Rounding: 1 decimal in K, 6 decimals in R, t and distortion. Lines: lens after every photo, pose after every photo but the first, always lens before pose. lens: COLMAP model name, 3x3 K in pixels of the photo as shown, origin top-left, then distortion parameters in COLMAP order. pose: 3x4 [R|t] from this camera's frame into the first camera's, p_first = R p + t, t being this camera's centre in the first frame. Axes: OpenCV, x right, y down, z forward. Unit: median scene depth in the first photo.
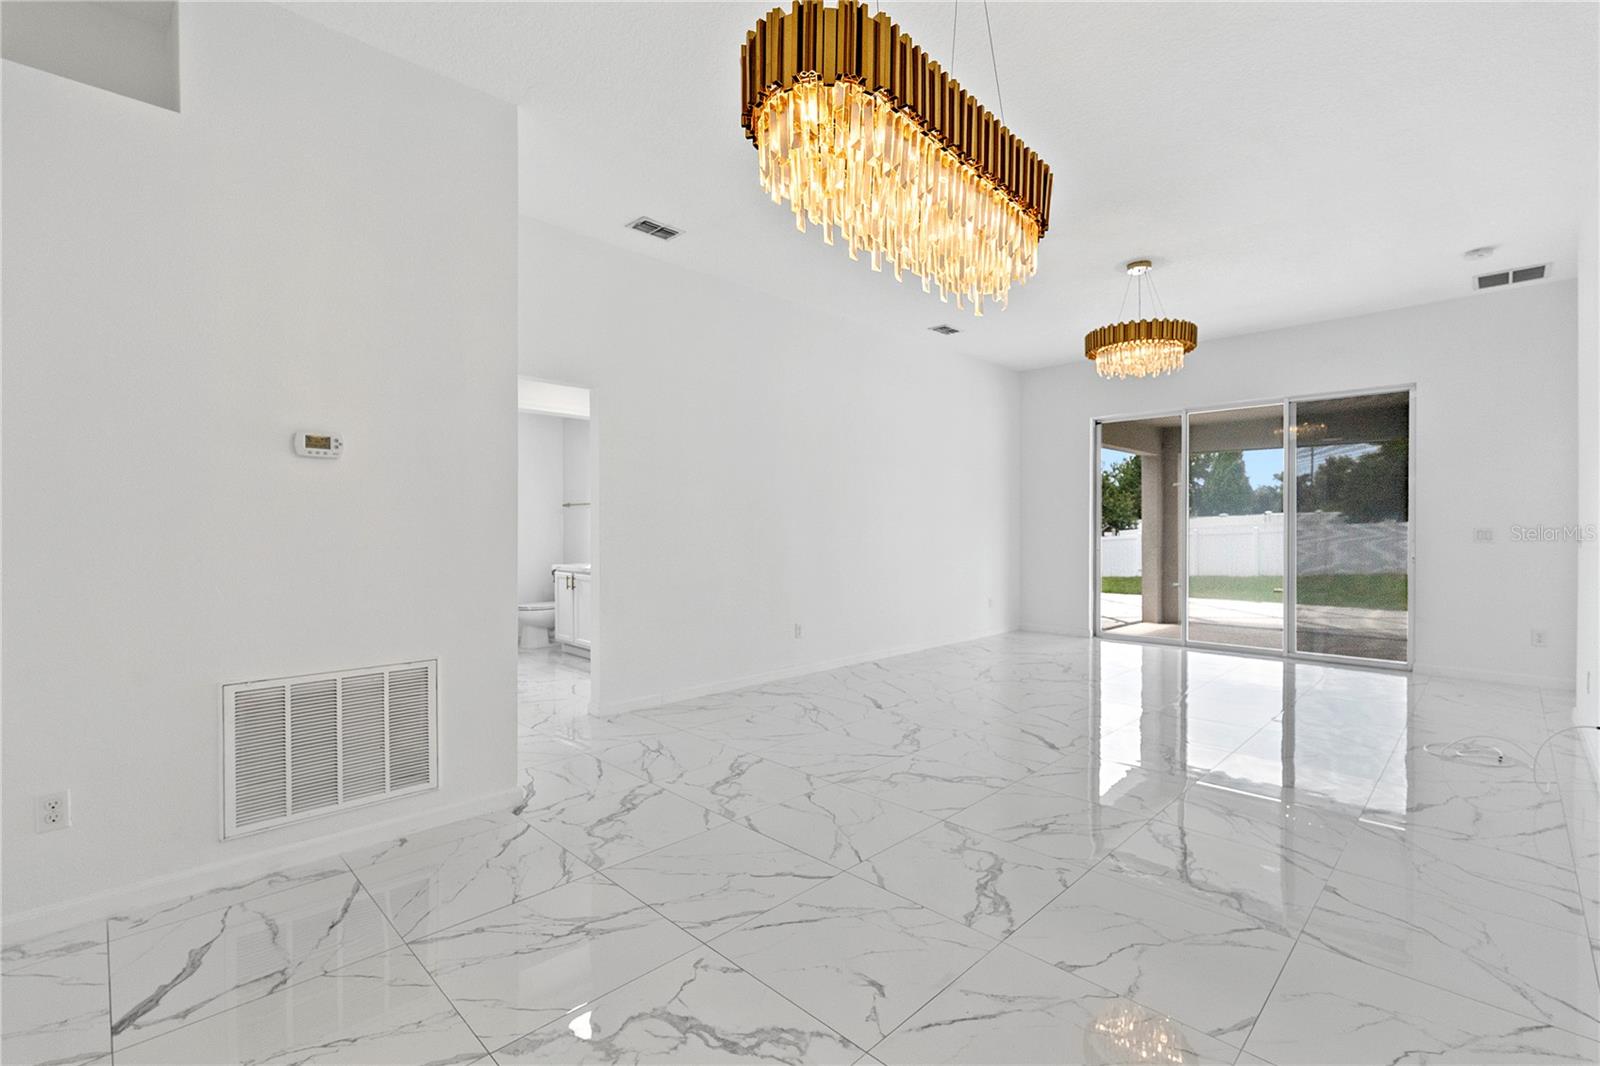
lens RADIAL K [[706.0, 0, 805.8], [0, 706.0, 534.7], [0, 0, 1]] dist [-0.000039, -0.001877]
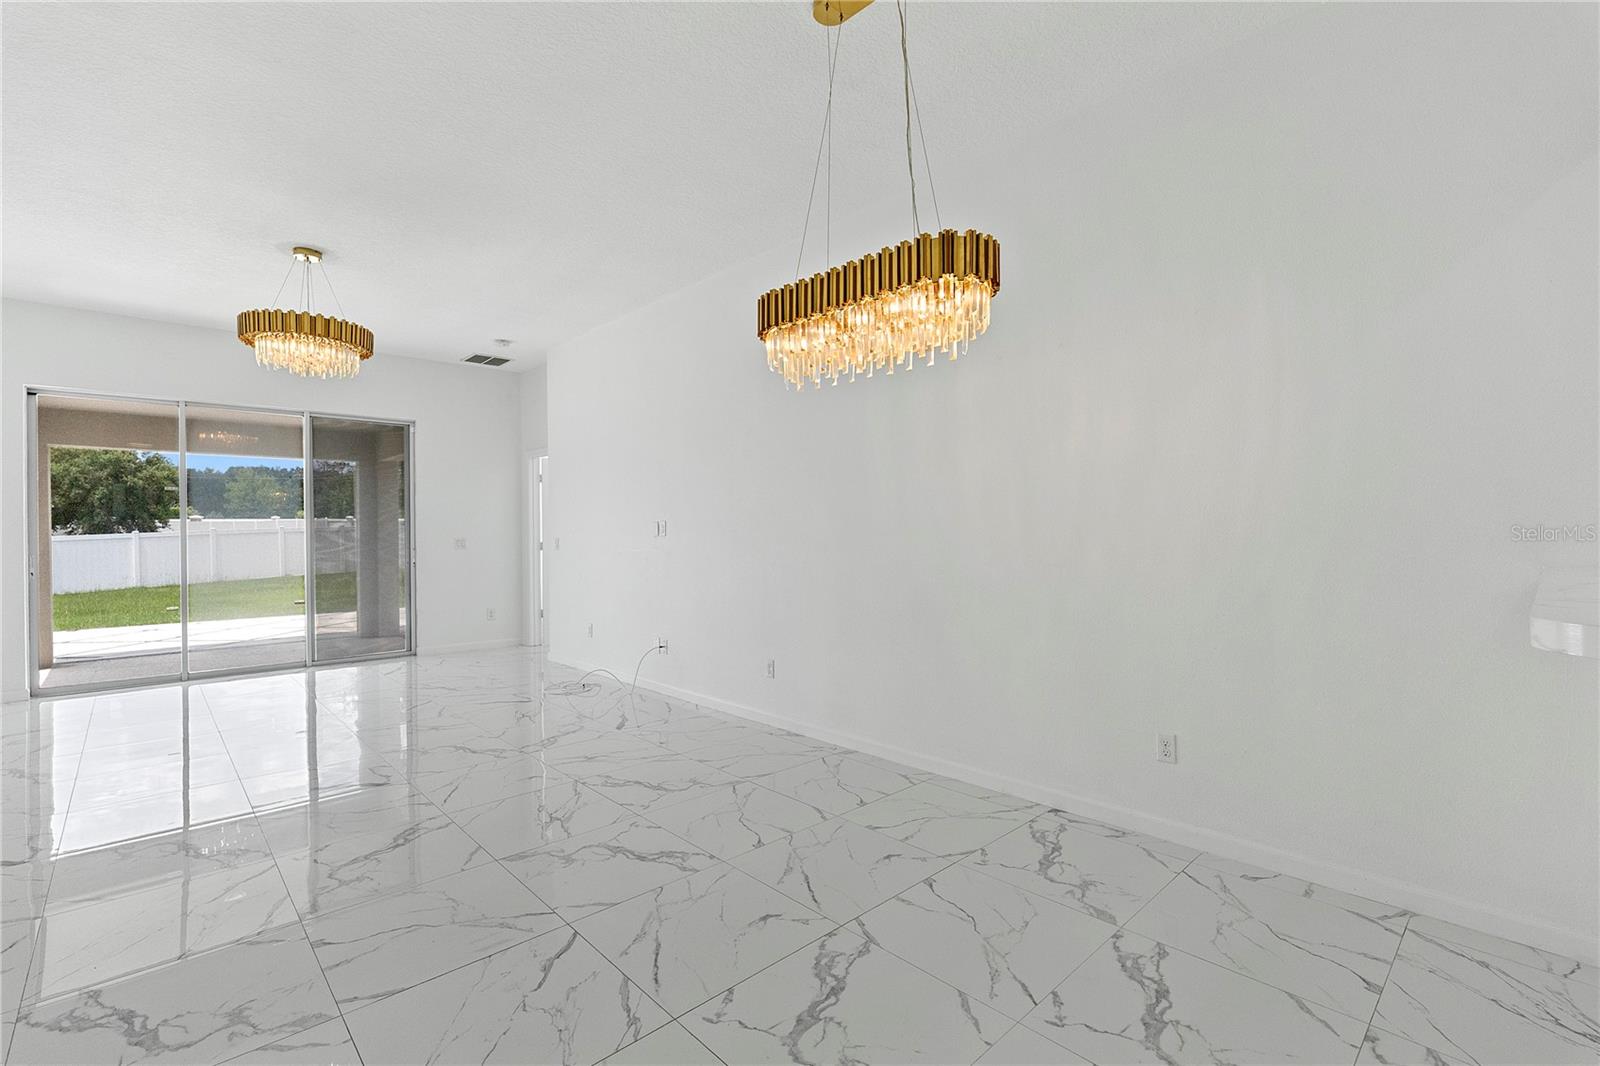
lens RADIAL K [[706.0, 0, 808.3], [0, 706.0, 535.5], [0, 0, 1]] dist [-0.000039, -0.001877]
pose [[0.038650, -0.004201, 0.999244, -0.403571], [0.018014, 0.999832, 0.003507, -0.007795], [-0.999090, 0.017865, 0.038719, 0.316493]]
